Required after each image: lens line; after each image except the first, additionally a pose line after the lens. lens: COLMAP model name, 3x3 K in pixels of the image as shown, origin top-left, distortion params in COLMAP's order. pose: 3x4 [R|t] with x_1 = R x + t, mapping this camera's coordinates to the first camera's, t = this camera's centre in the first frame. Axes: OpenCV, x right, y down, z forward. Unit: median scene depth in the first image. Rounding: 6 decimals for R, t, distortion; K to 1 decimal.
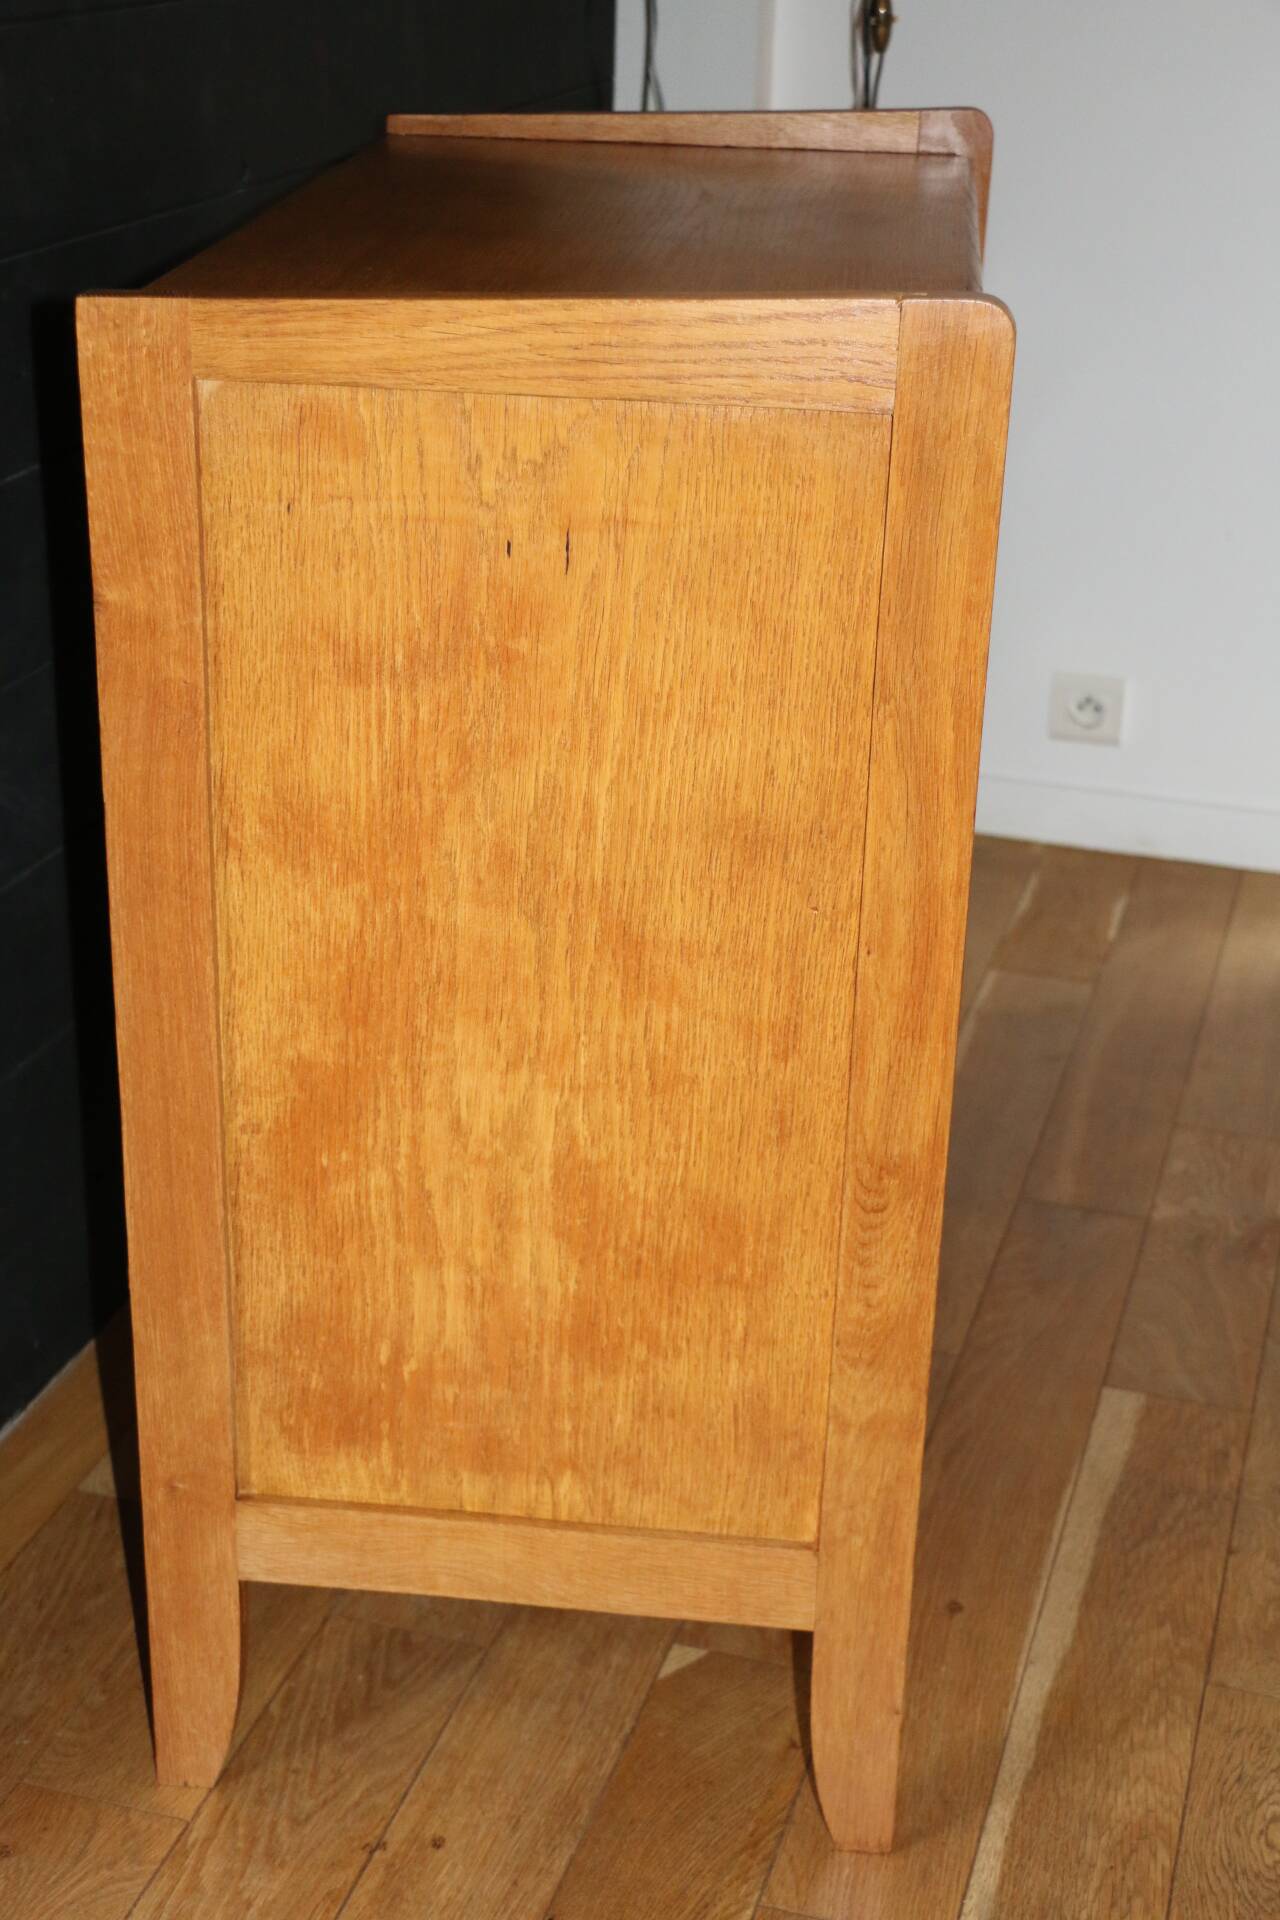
lens RADIAL K [[2681.9, 0, 640.0], [0, 2681.9, 960.0], [0, 0, 1]] dist [0.002043, 0.356491]
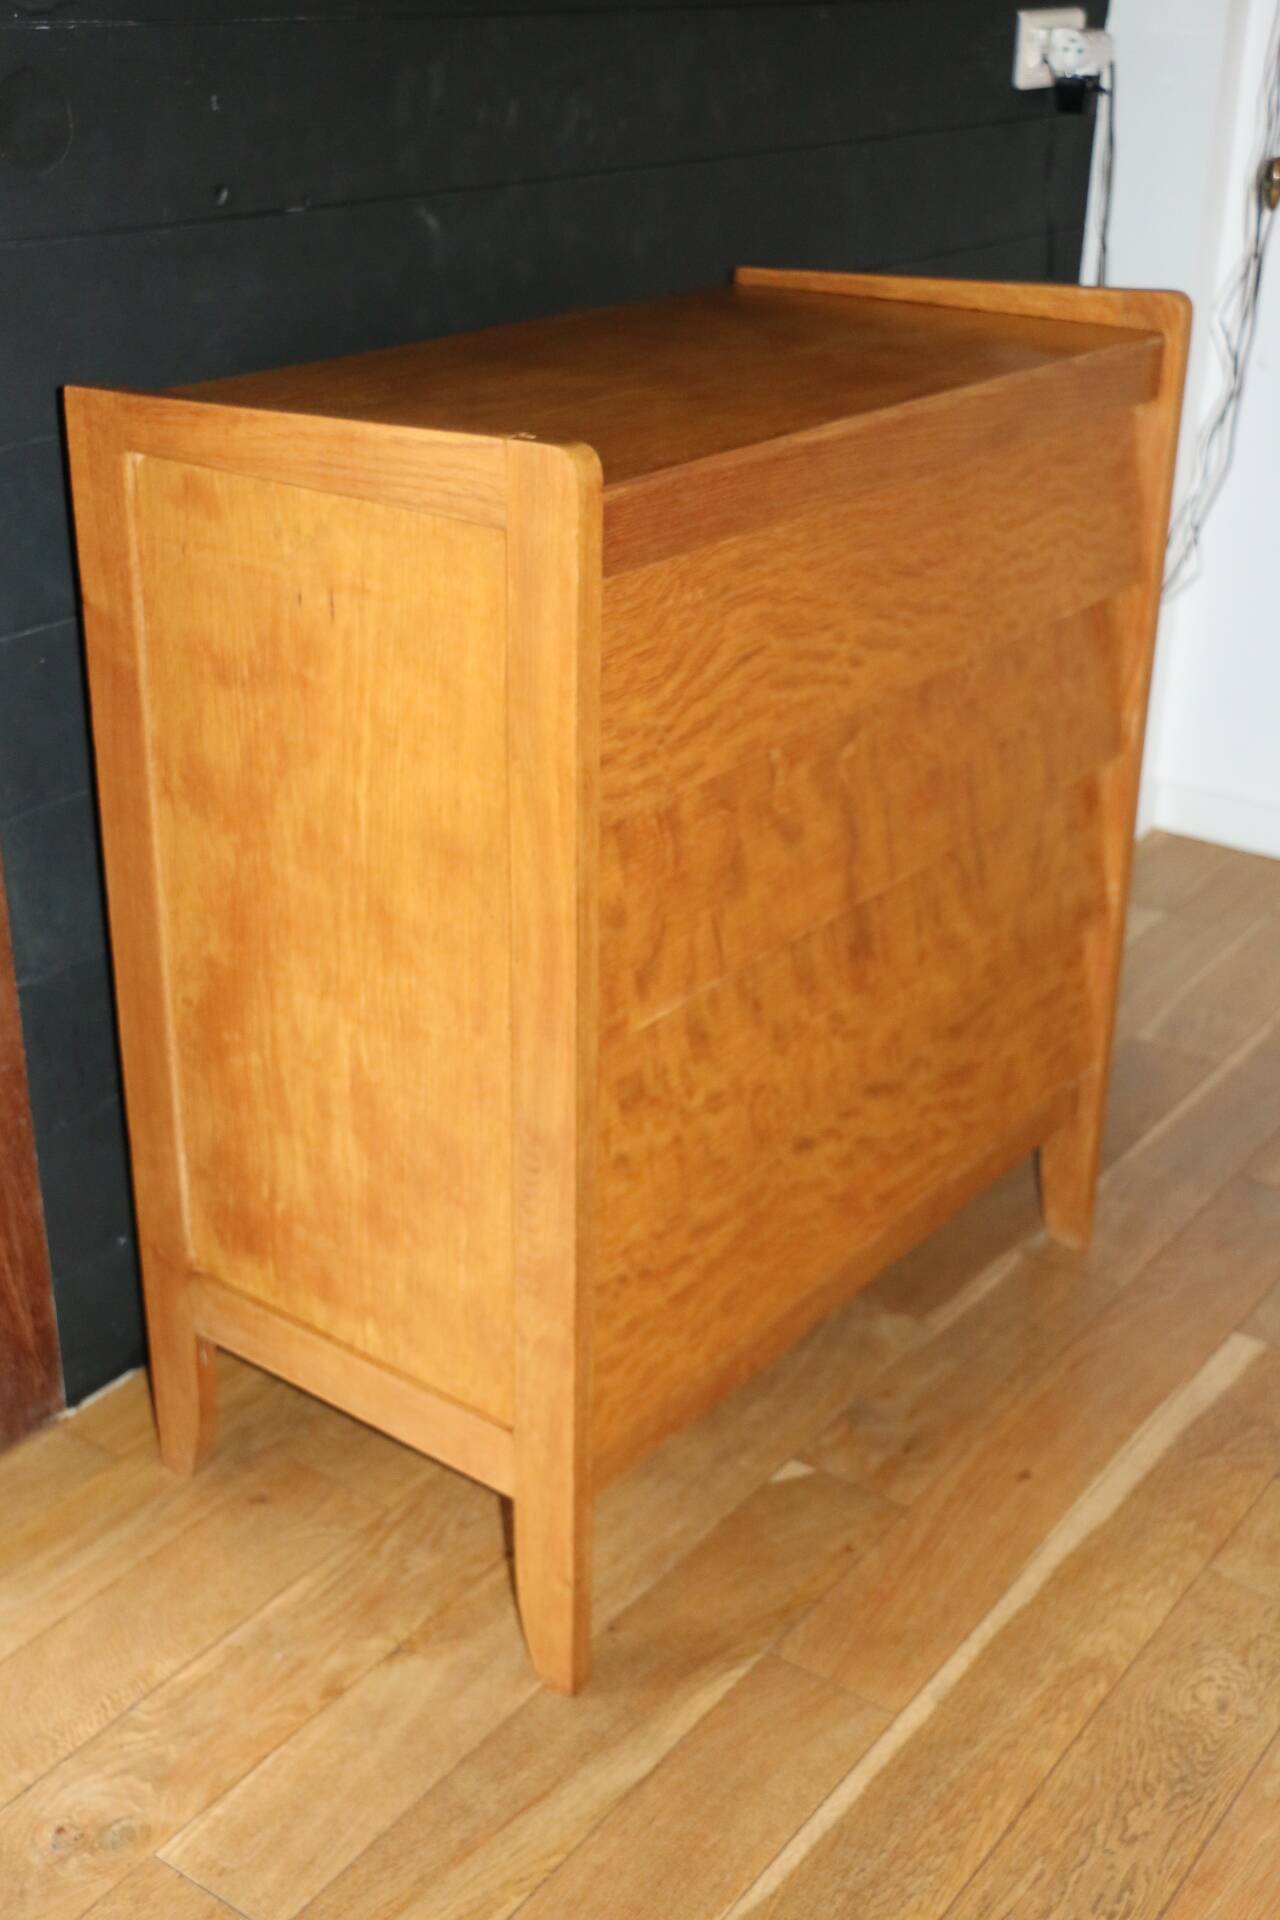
lens RADIAL K [[2259.2, 0, 640.0], [0, 2259.2, 960.0], [0, 0, 1]] dist [-0.021302, 0.053957]
pose [[0.853524, 0.202292, -0.480182, 0.601593], [-0.199600, 0.978200, 0.057310, -0.069947], [0.481307, 0.046929, 0.875295, 0.106853]]
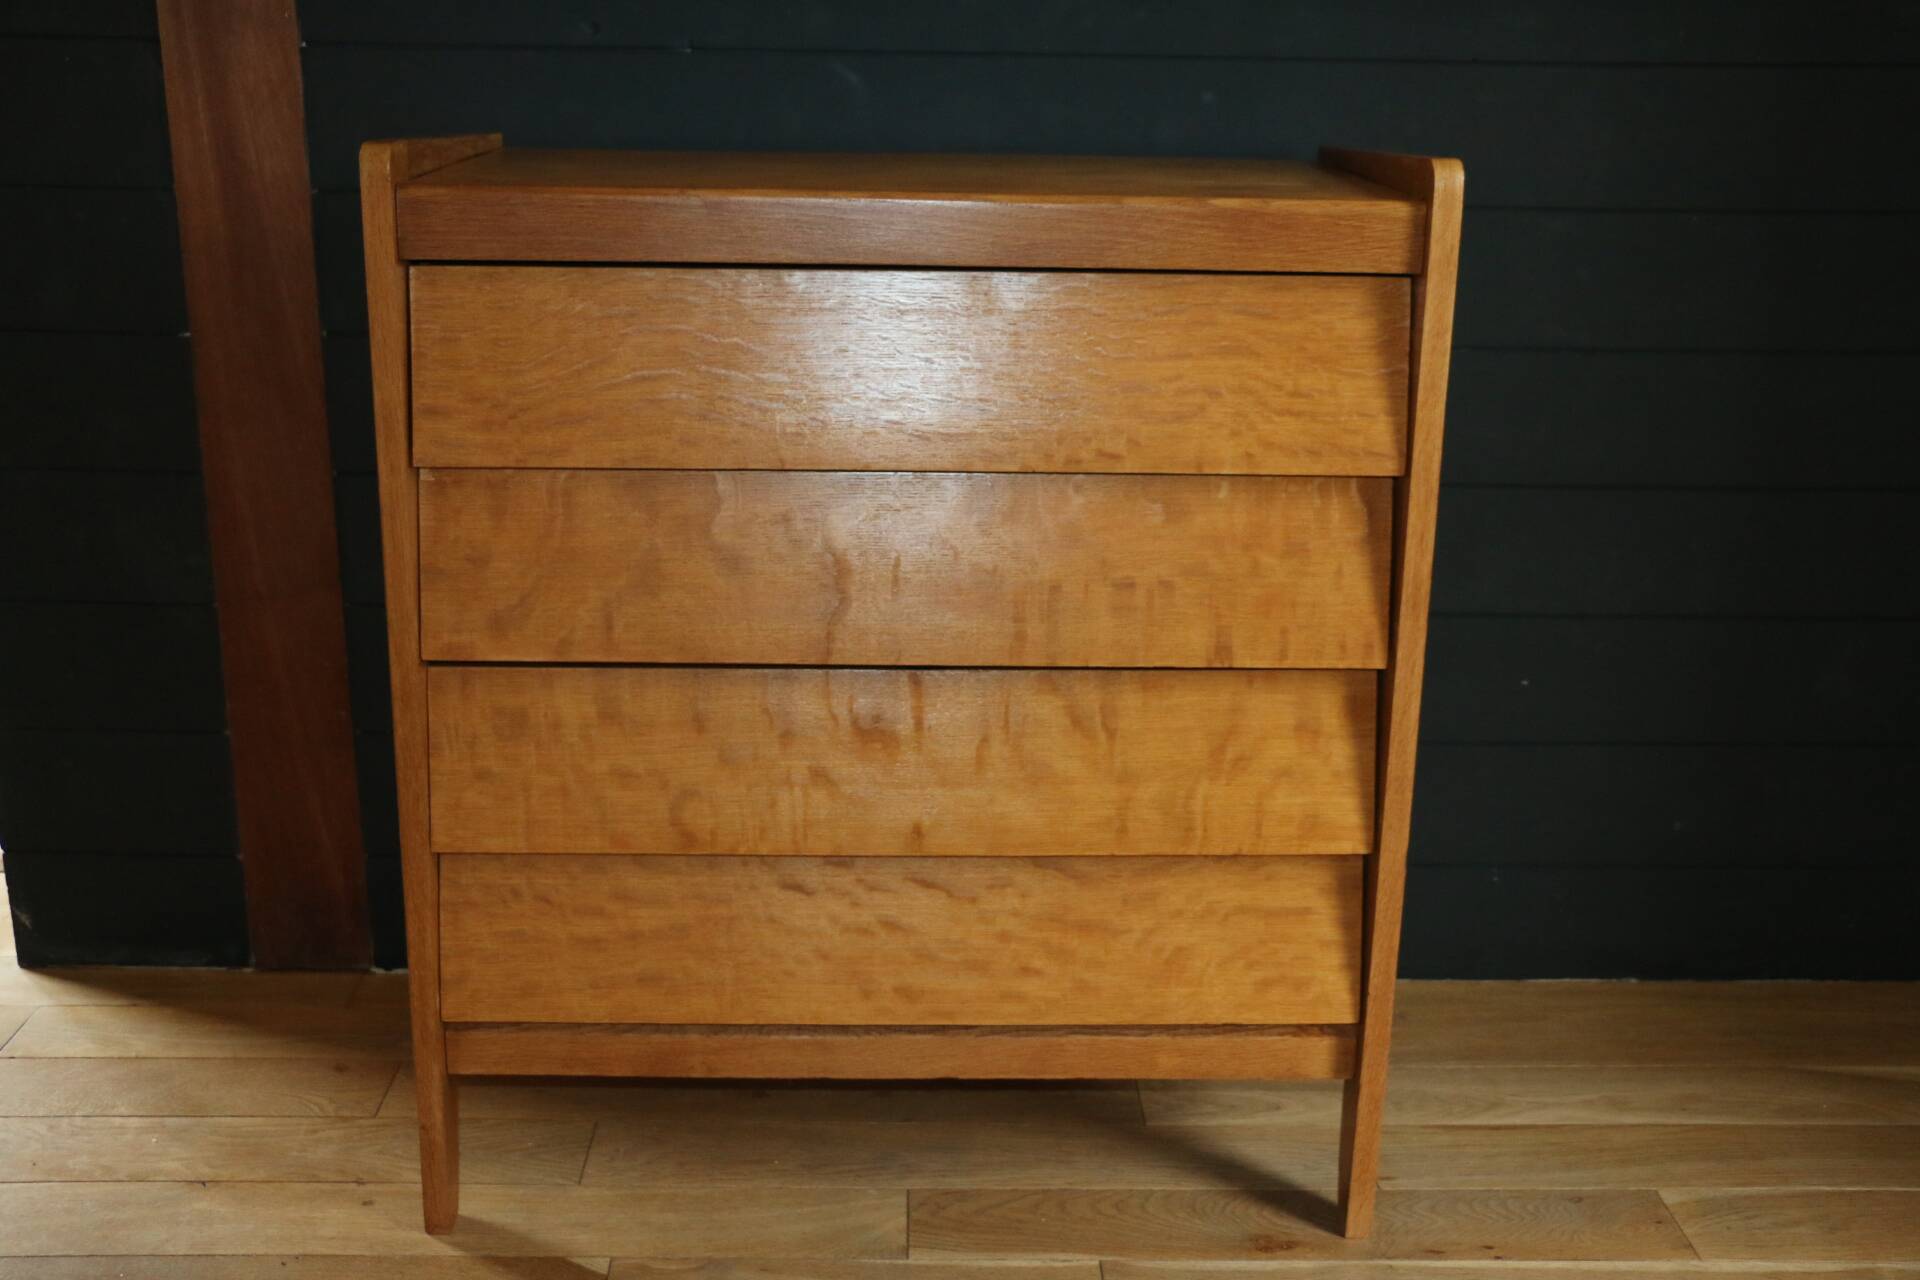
lens RADIAL K [[2139.9, 0, 960.0], [0, 2139.9, 640.0], [0, 0, 1]] dist [-0.079901, 0.256909]
pose [[0.131534, 0.265364, -0.955134, 1.245777], [-0.411138, 0.891334, 0.191020, -0.314763], [0.902033, 0.367567, 0.226342, 0.975265]]
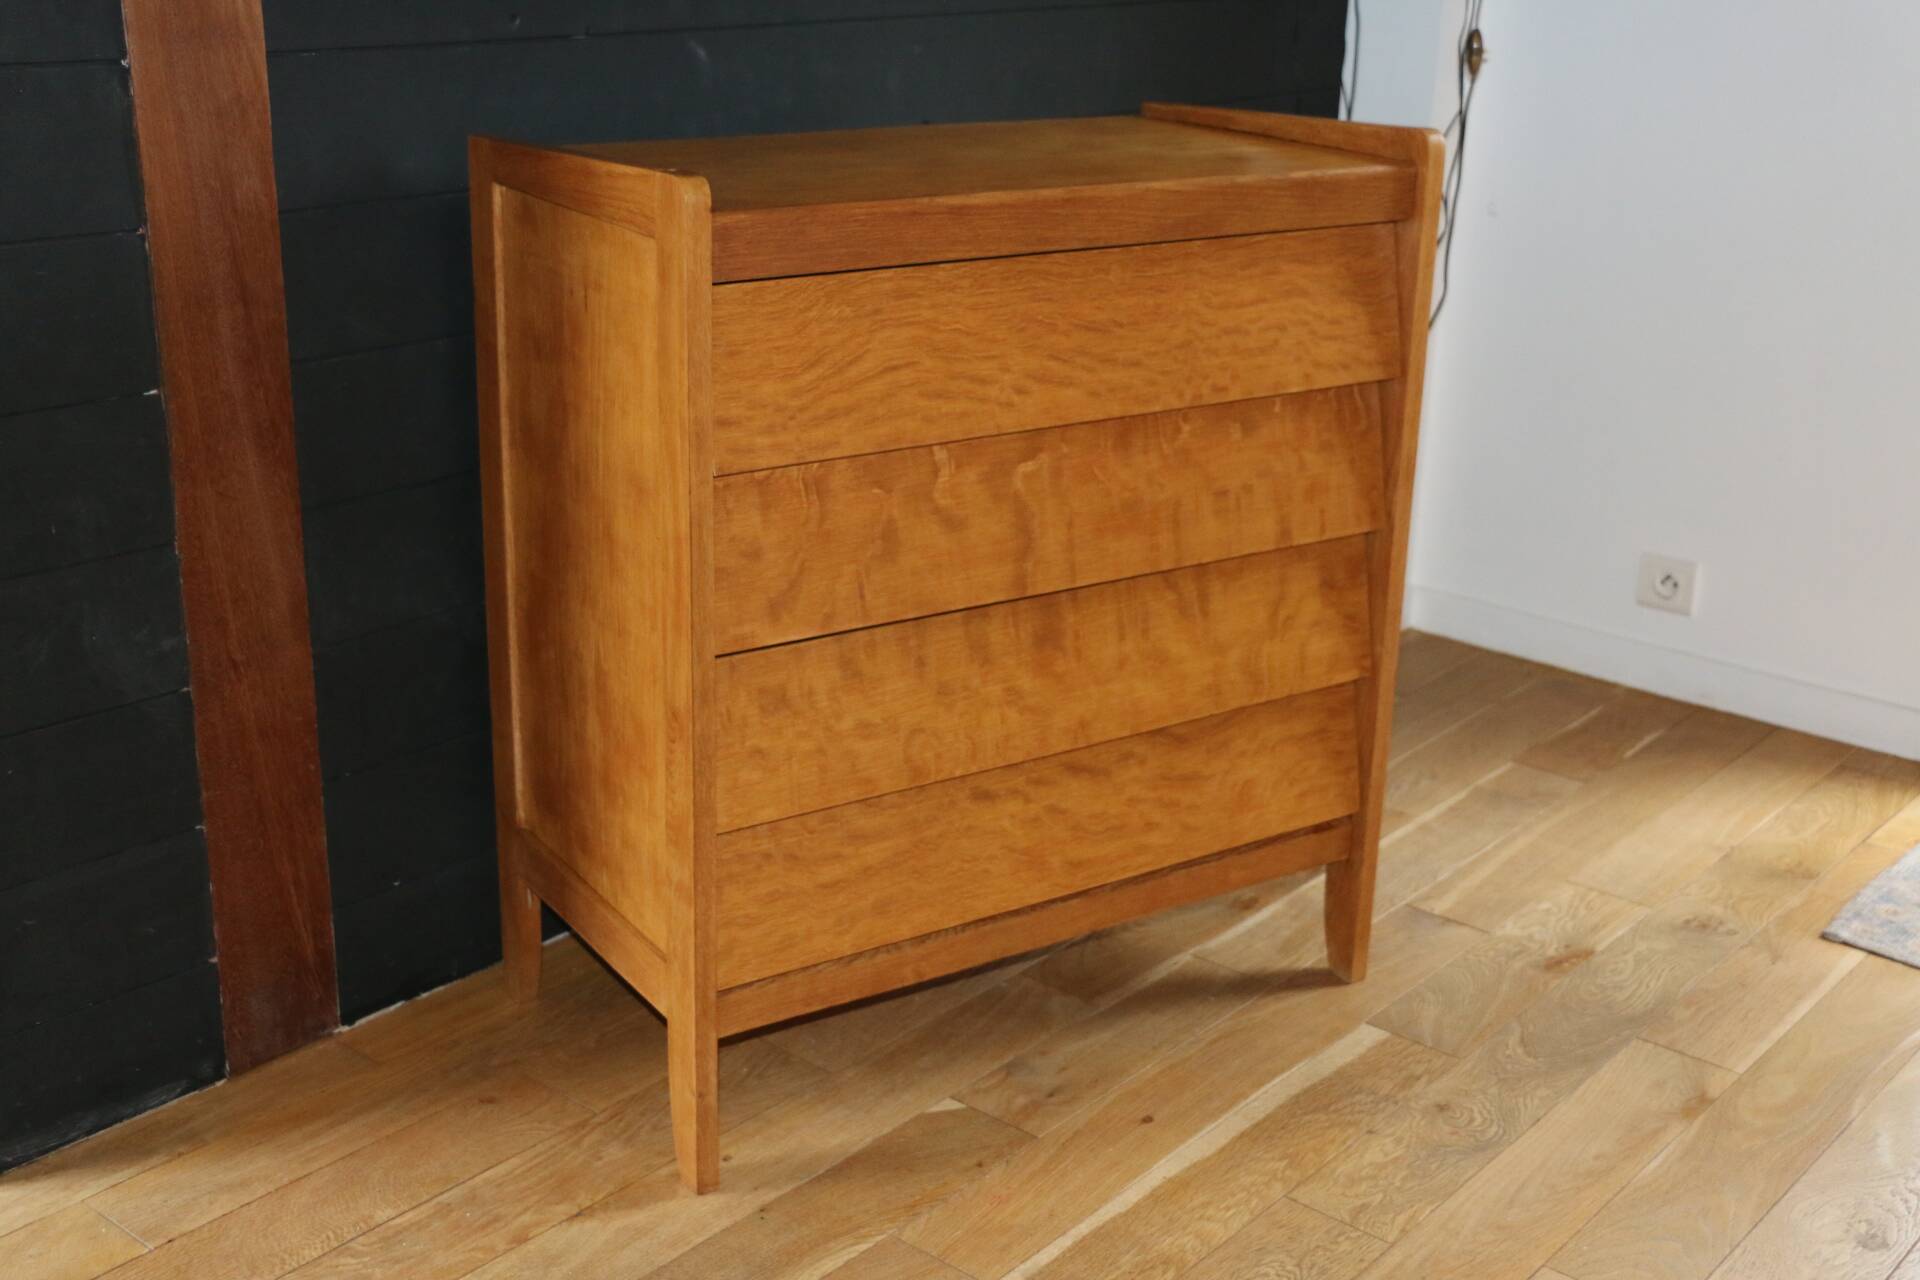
lens RADIAL K [[2259.2, 0, 960.0], [0, 2259.2, 640.0], [0, 0, 1]] dist [-0.021302, 0.053957]
pose [[0.635369, 0.249233, -0.730882, 1.145851], [-0.317857, 0.946992, 0.046607, -0.079375], [0.703756, 0.202703, 0.680910, 0.191701]]
